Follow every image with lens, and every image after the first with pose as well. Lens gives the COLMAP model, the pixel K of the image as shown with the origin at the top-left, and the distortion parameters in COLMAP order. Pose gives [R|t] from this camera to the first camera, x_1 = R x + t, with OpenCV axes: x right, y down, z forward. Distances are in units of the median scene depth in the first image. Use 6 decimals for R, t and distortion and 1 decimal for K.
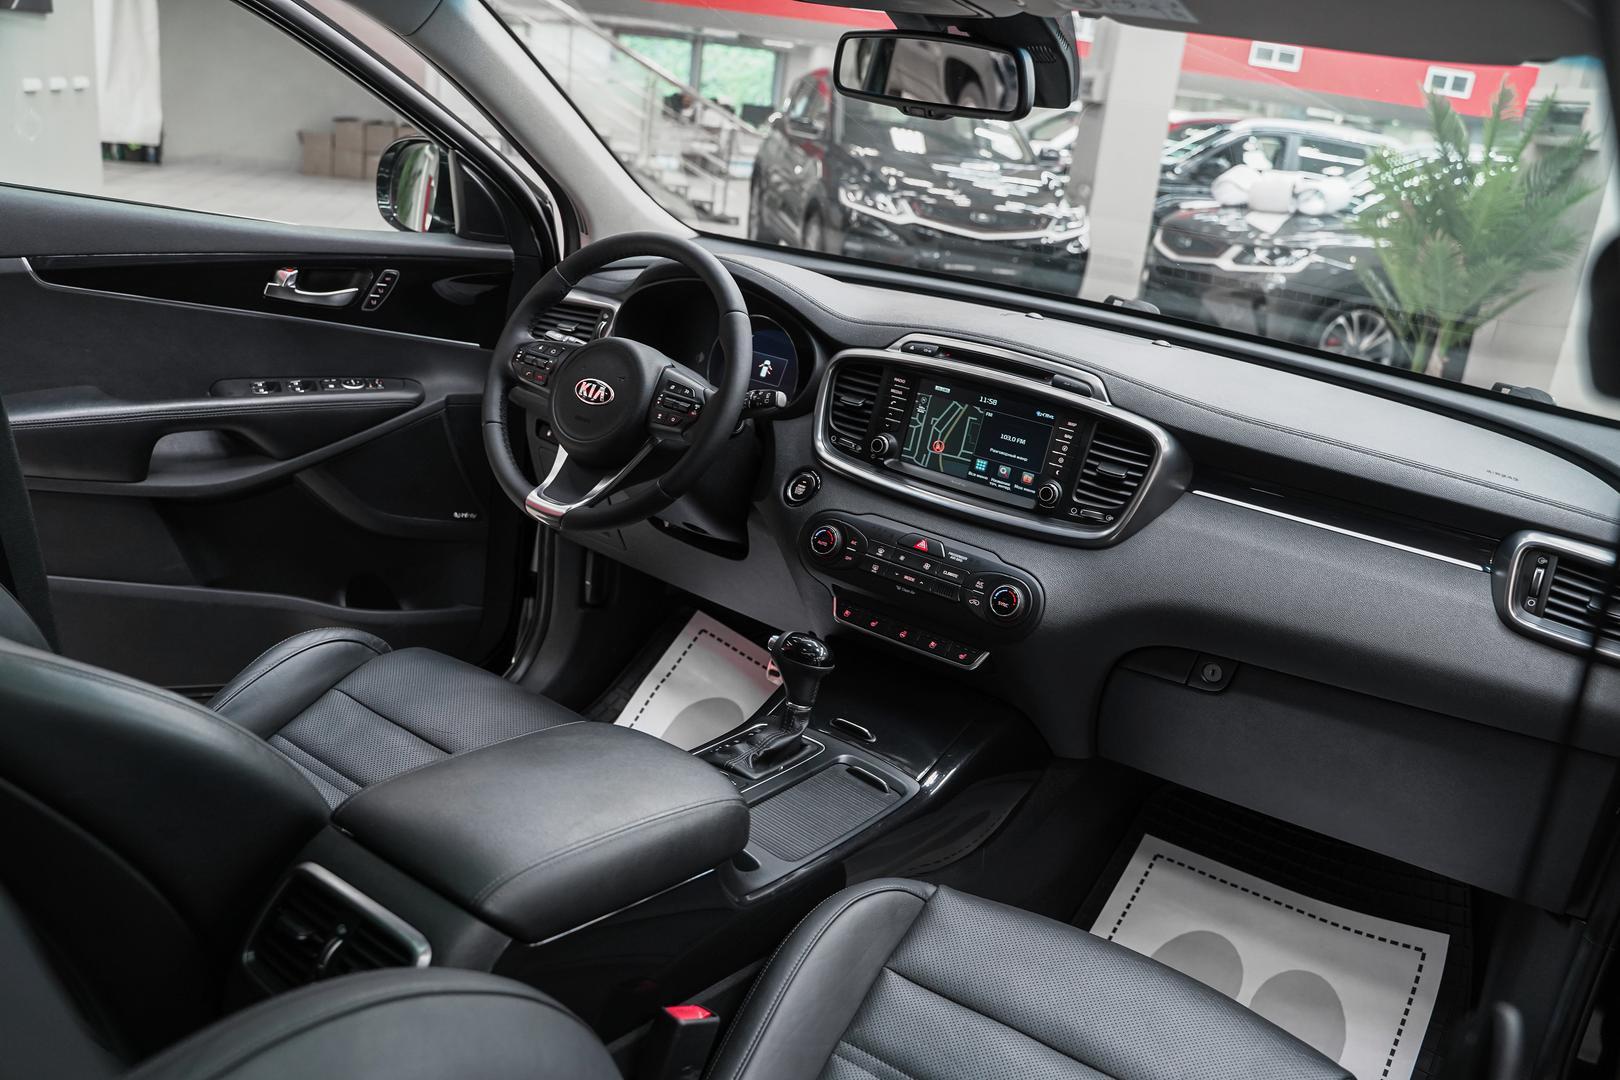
lens RADIAL K [[1316.6, 0, 810.0], [0, 1316.6, 540.0], [0, 0, 1]] dist [-0.116362, 0.088269]
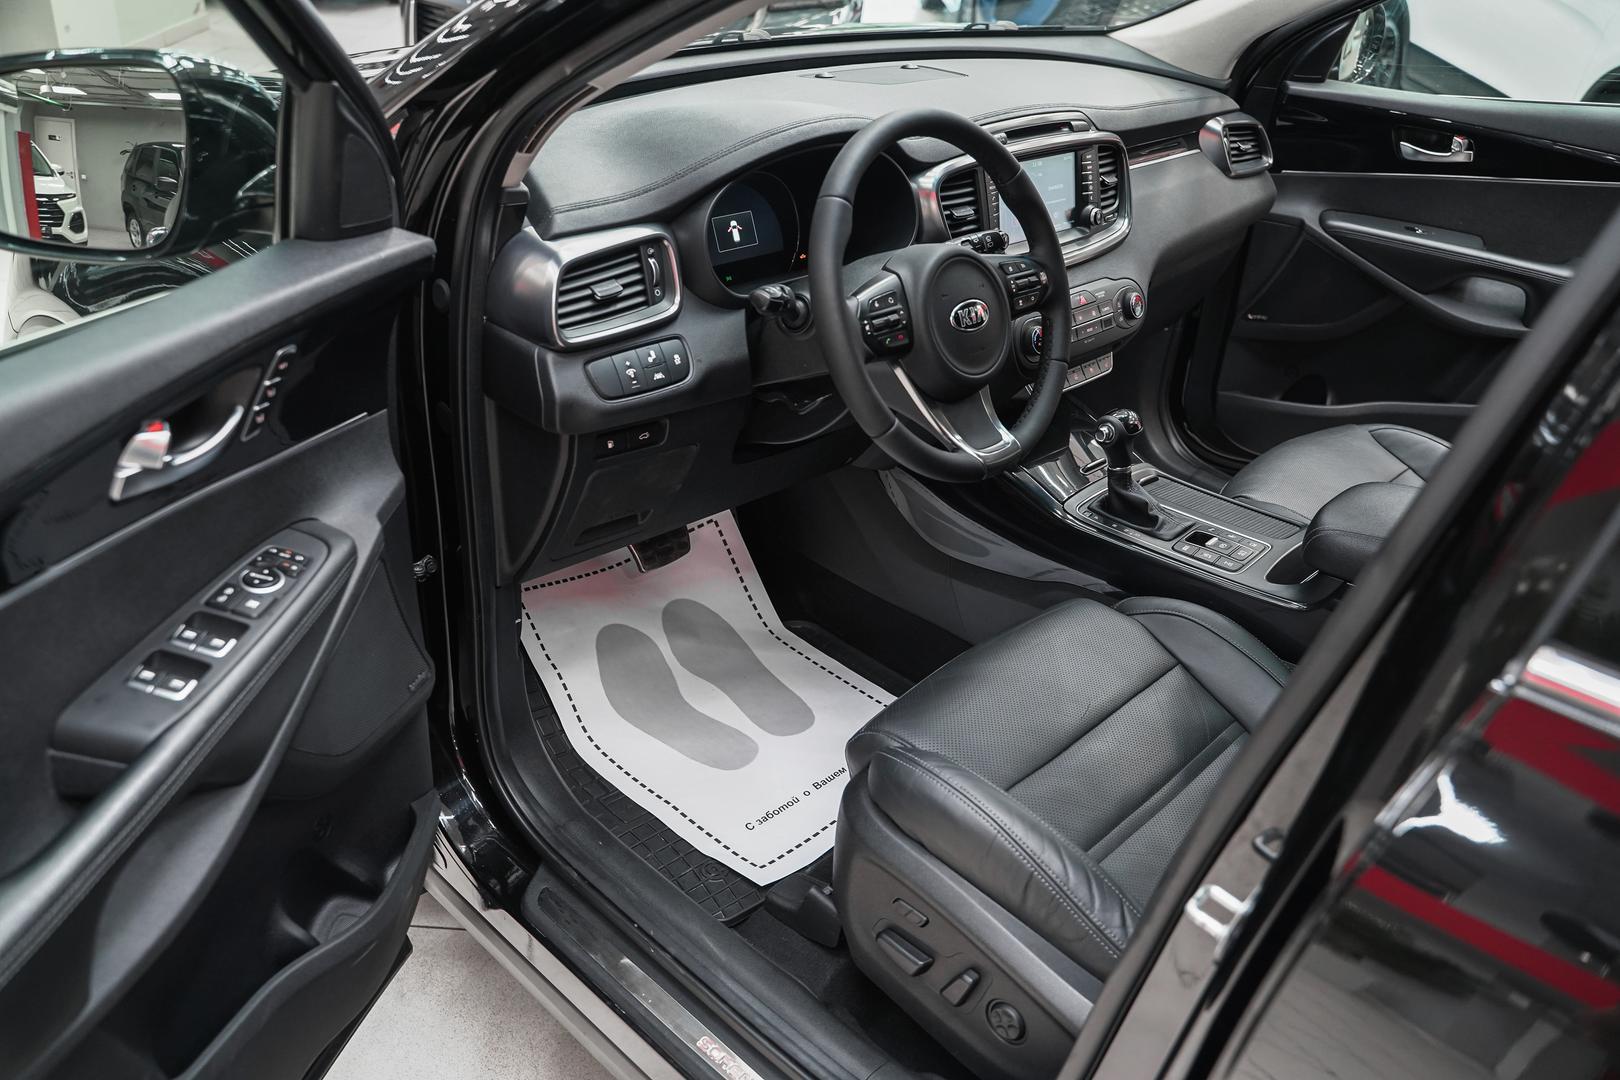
lens RADIAL K [[1305.9, 0, 810.0], [0, 1305.9, 540.0], [0, 0, 1]] dist [-0.118517, 0.091372]
pose [[0.168904, -0.583690, 0.794215, -0.937409], [0.252104, 0.804572, 0.537687, -0.475626], [-0.952846, 0.109407, 0.283046, 0.874044]]
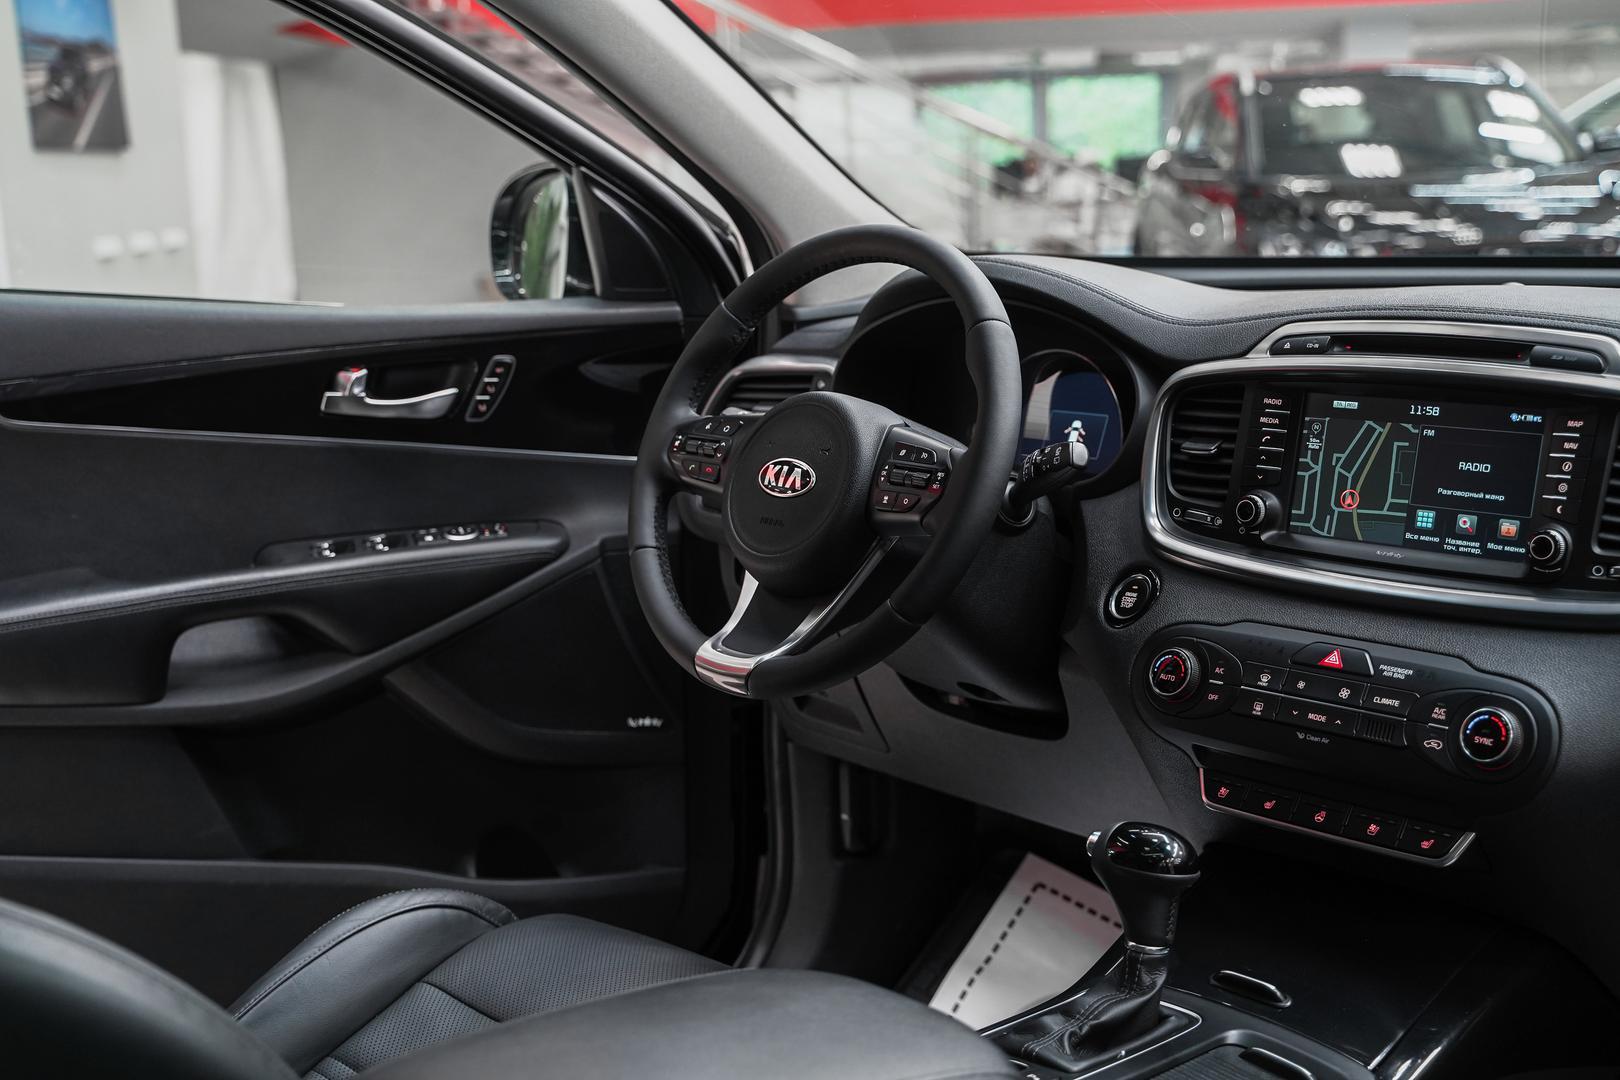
lens RADIAL K [[2007.1, 0, 810.0], [0, 2007.1, 540.0], [0, 0, 1]] dist [0.016880, 0.128421]
pose [[0.968774, -0.108056, -0.223159, 0.061184], [0.073724, 0.984869, -0.156836, 0.070823], [0.236730, 0.135486, 0.962082, 0.065706]]
